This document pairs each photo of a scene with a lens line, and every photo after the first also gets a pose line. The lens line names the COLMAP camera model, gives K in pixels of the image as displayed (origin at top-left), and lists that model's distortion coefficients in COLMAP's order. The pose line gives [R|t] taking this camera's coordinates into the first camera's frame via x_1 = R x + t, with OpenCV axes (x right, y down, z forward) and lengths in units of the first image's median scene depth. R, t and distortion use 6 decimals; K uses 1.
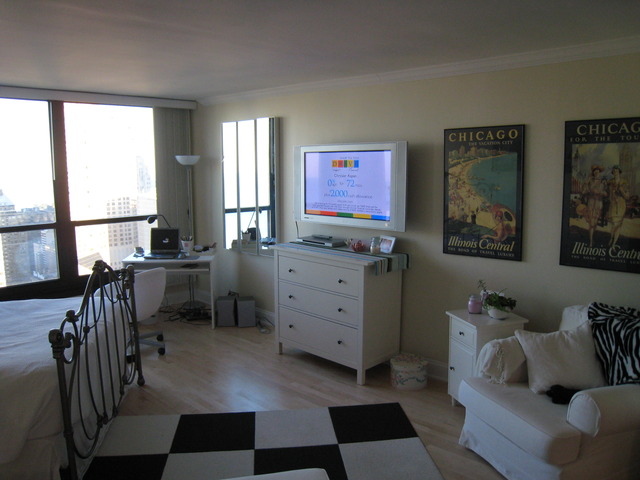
lens RADIAL K [[518.9, 0, 333.9], [0, 518.9, 243.8], [0, 0, 1]] dist [-0.159993, 0.100898]
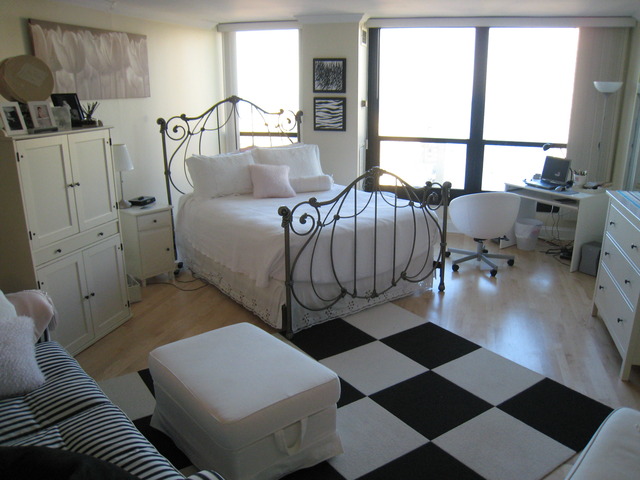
lens RADIAL K [[518.9, 0, 333.9], [0, 518.9, 243.8], [0, 0, 1]] dist [-0.159993, 0.100898]
pose [[0.484240, 0.259078, -0.835697, 0.318026], [-0.126480, 0.965849, 0.226139, -0.036297], [0.865745, -0.003807, 0.500471, 0.163395]]
